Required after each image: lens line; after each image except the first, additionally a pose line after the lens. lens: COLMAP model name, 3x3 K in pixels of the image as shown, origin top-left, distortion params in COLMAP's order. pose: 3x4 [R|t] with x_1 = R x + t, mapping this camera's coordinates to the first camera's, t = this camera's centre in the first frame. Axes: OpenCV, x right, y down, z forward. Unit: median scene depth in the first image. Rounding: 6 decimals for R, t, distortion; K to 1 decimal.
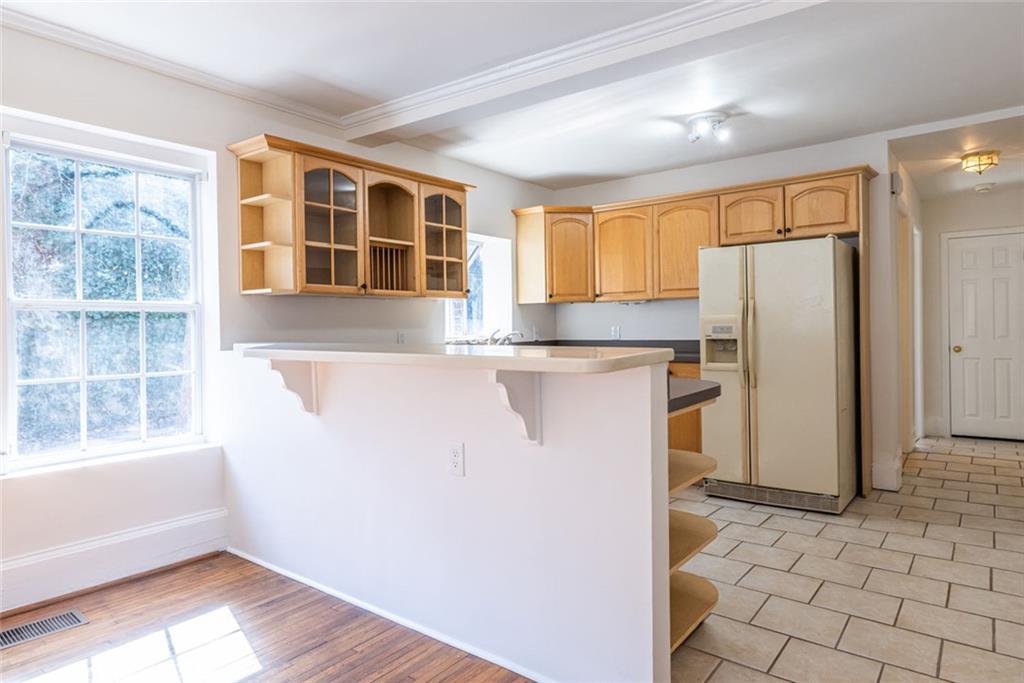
lens RADIAL K [[625.0, 0, 514.7], [0, 625.0, 337.6], [0, 0, 1]] dist [-0.064715, 0.000167]
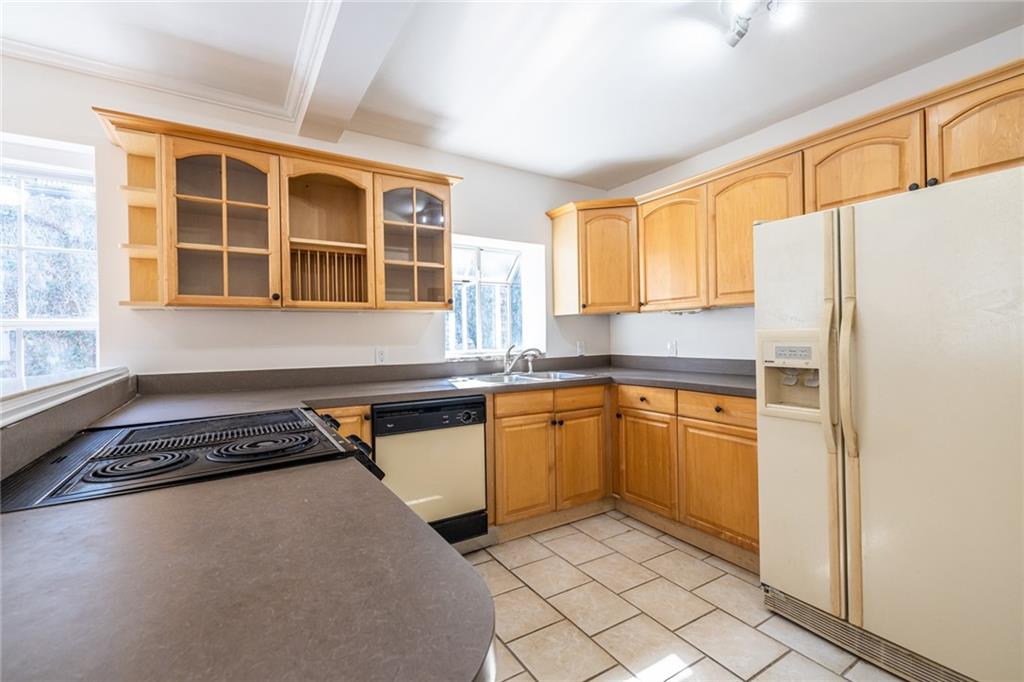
lens RADIAL K [[443.7, 0, 506.4], [0, 443.7, 339.8], [0, 0, 1]] dist [-0.014790, -0.000628]
pose [[0.935176, 0.003524, -0.354167, 0.211718], [-0.004618, 0.999987, -0.002244, -0.021385], [0.354154, 0.003734, 0.935180, 0.467466]]
